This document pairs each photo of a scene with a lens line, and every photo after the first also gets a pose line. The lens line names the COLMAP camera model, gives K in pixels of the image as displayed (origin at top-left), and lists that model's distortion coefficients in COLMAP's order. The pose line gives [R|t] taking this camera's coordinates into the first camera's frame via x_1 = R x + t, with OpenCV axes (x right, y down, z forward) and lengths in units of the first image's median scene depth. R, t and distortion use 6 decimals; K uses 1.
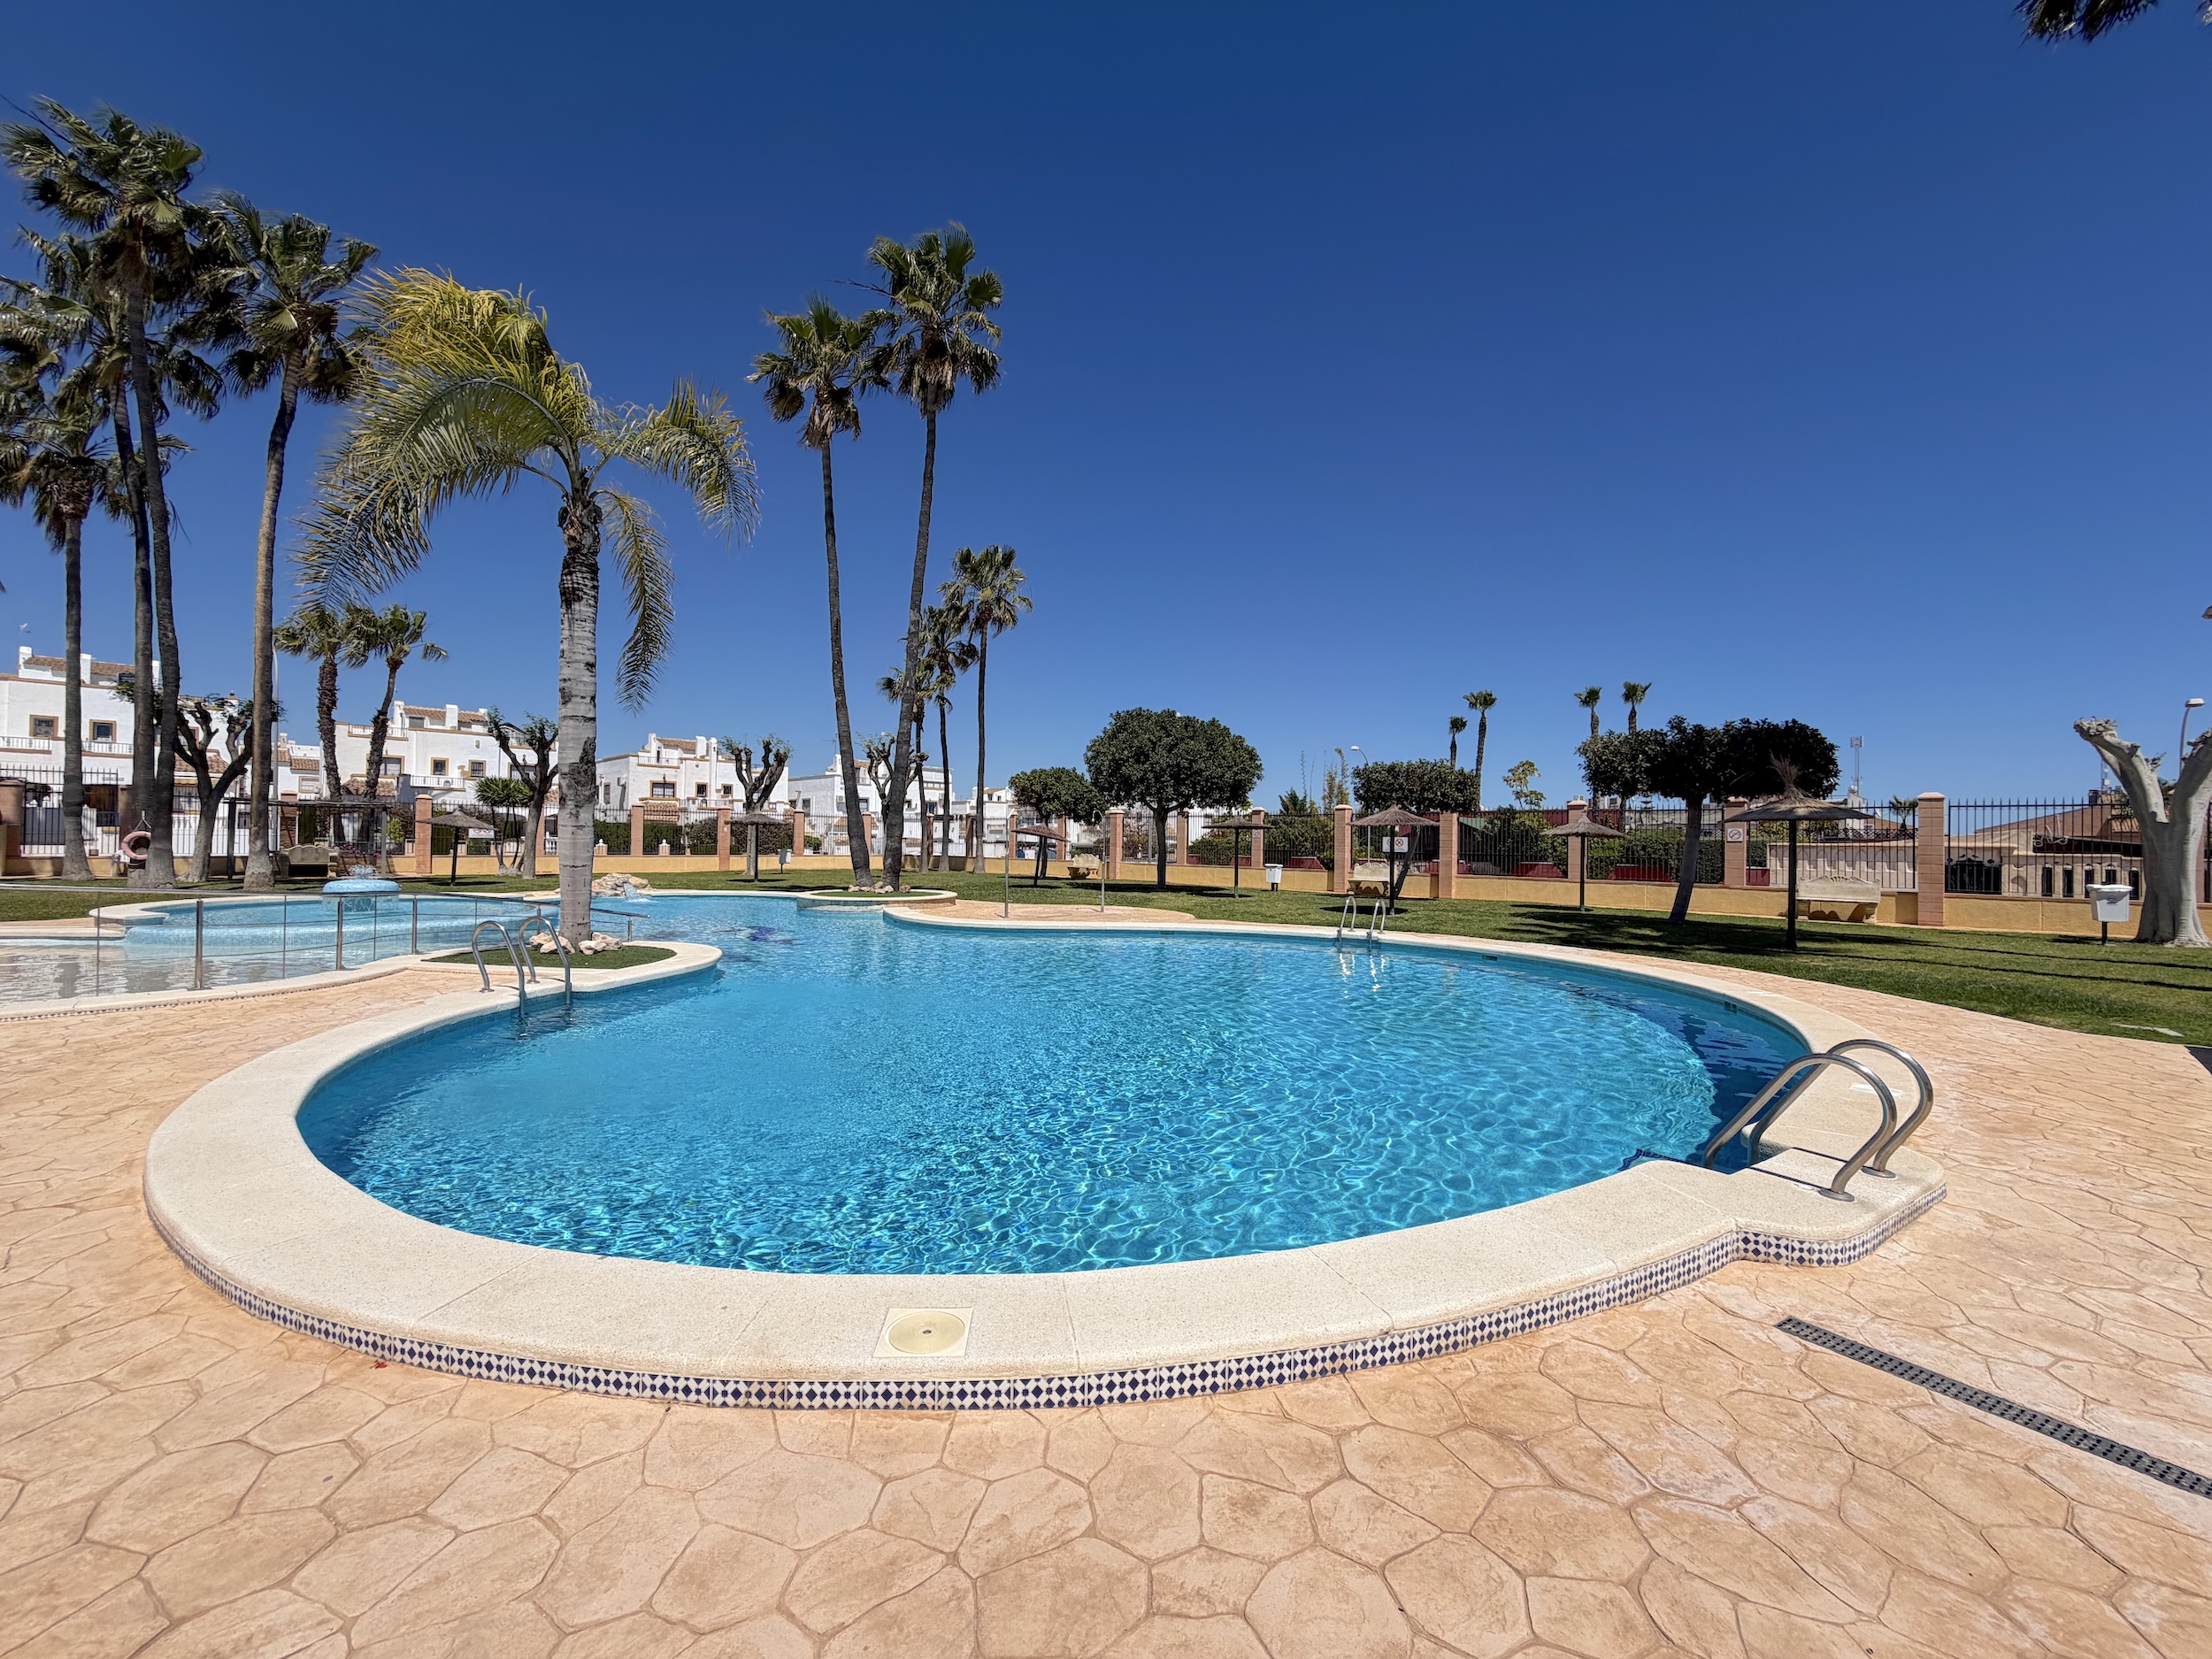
lens RADIAL K [[880.1, 0, 1095.0], [0, 880.1, 830.3], [0, 0, 1]] dist [0.005236, -0.001156]
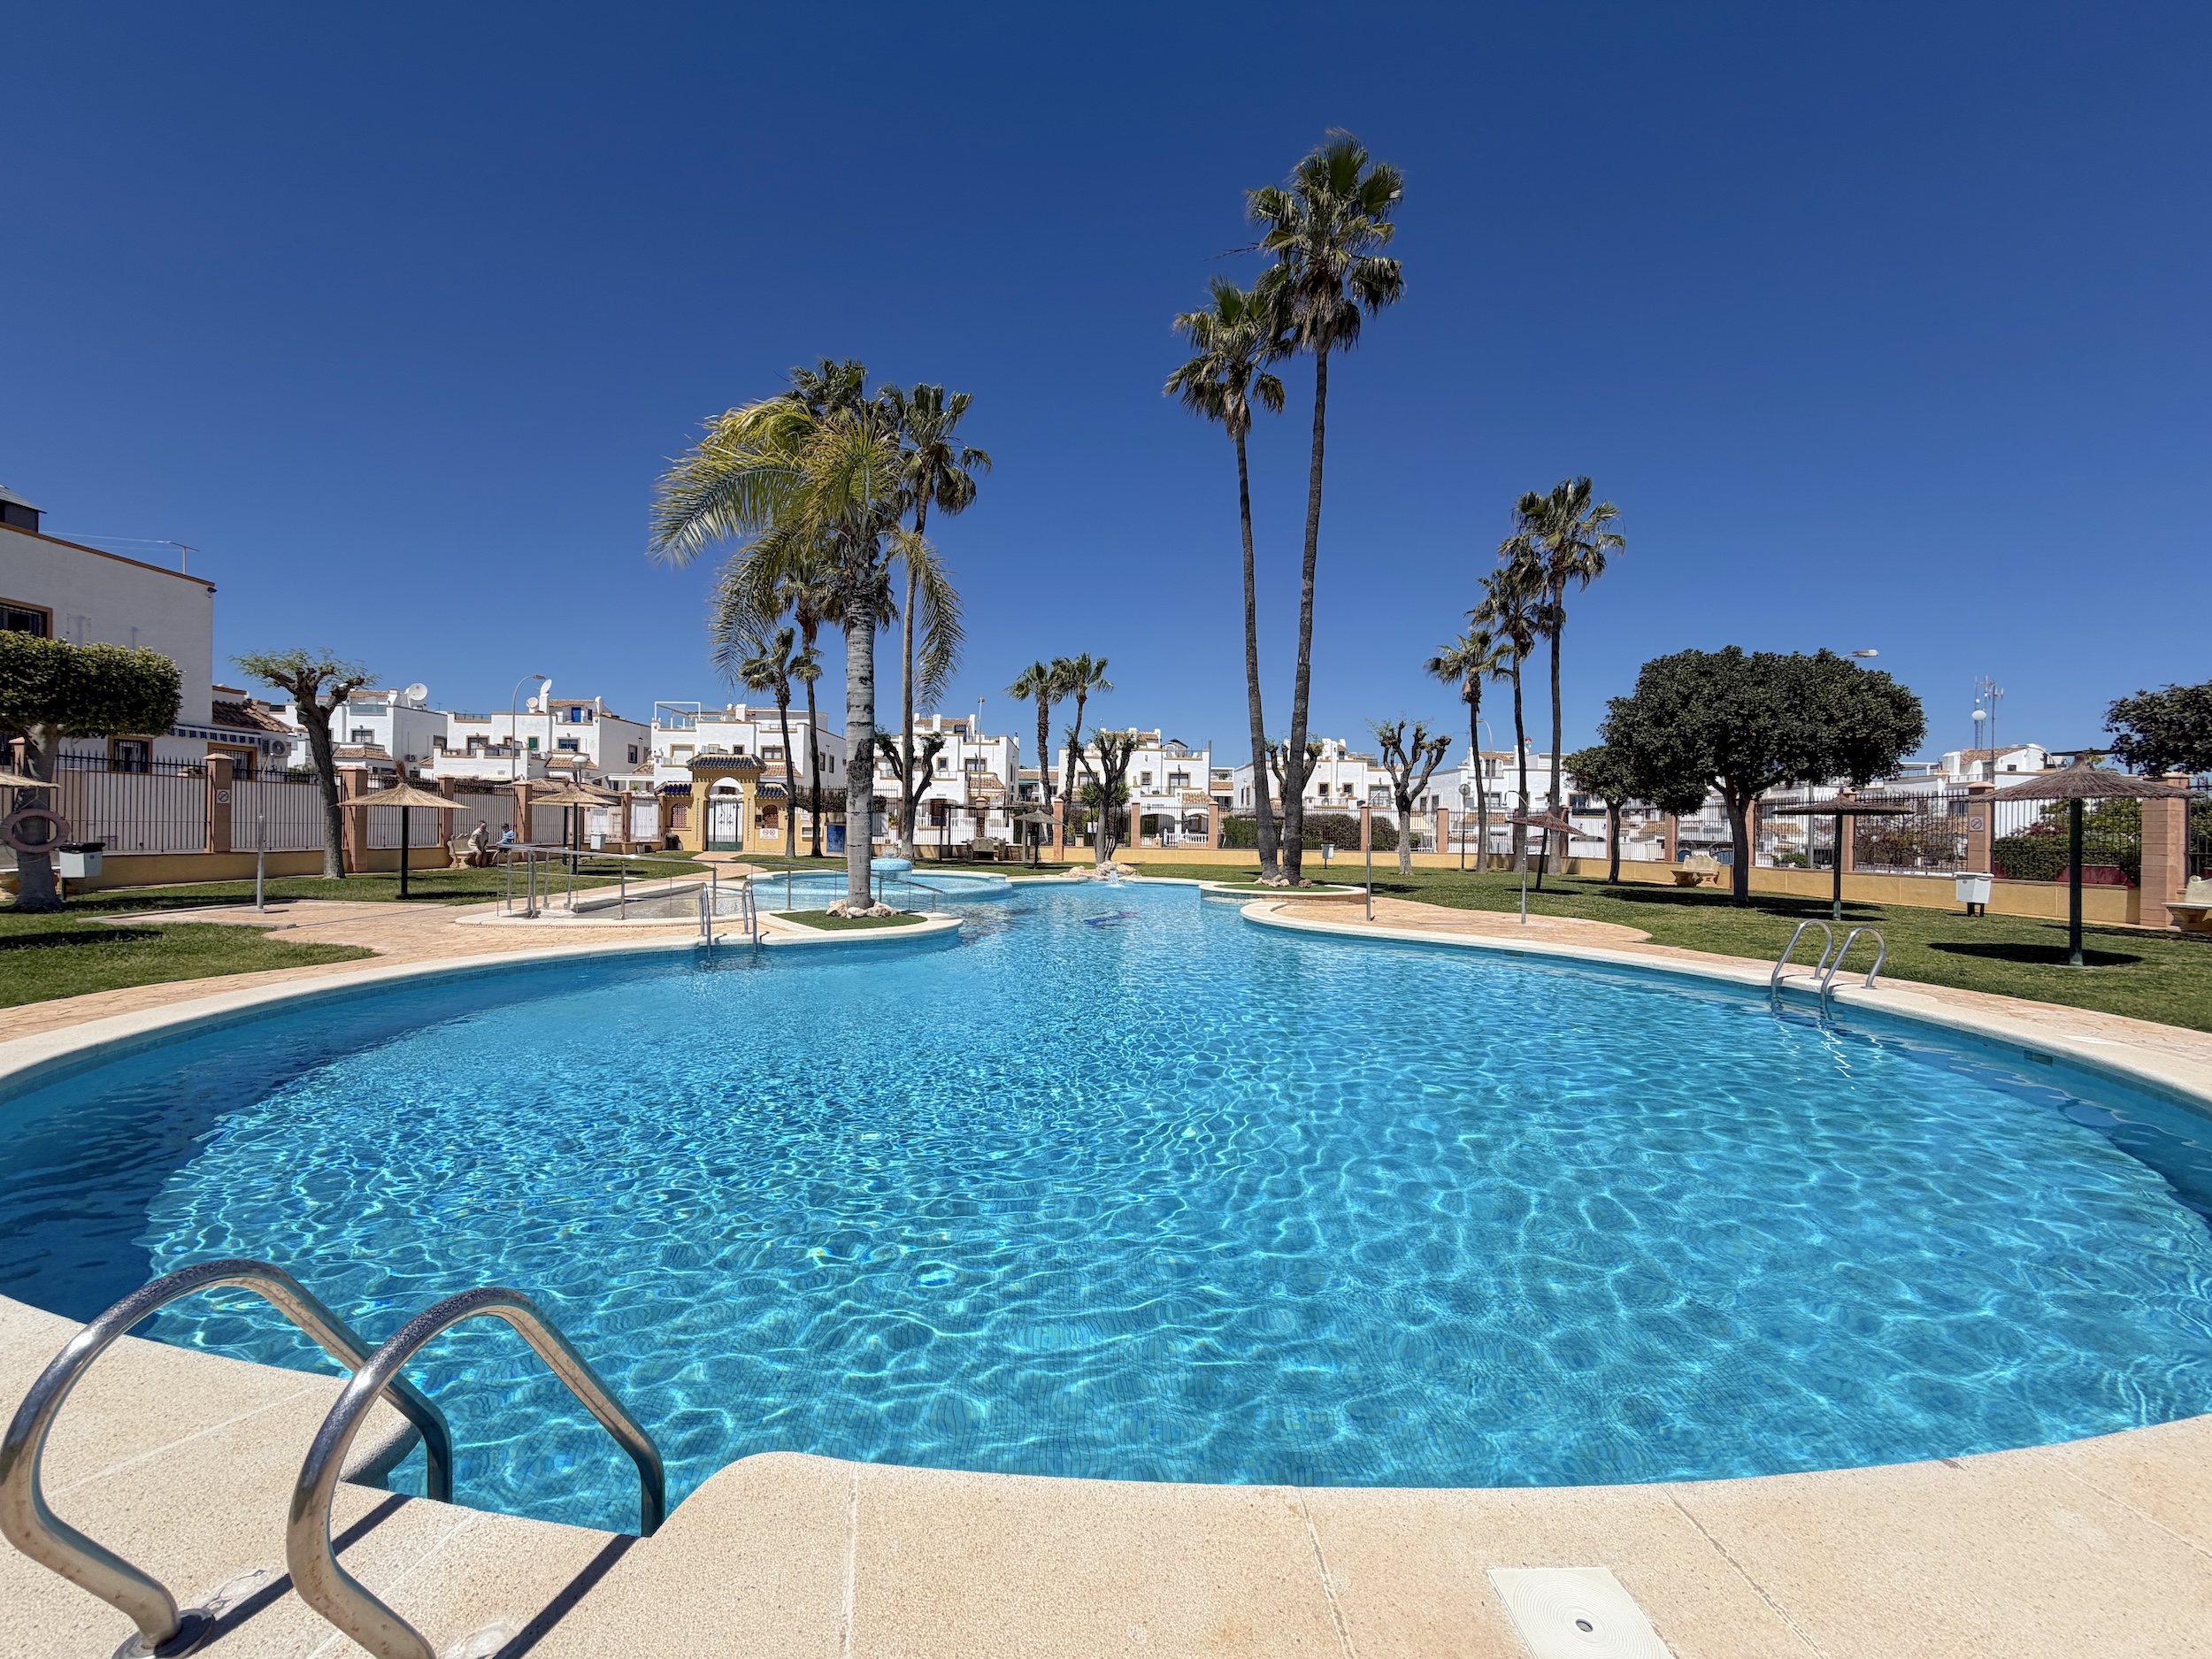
lens RADIAL K [[880.1, 0, 1101.9], [0, 880.1, 830.6], [0, 0, 1]] dist [0.005236, -0.001156]
pose [[0.725859, -0.001810, -0.687841, 0.216590], [0.001492, 0.999998, -0.001057, 0.009883], [0.687842, -0.000259, 0.725860, 0.152620]]
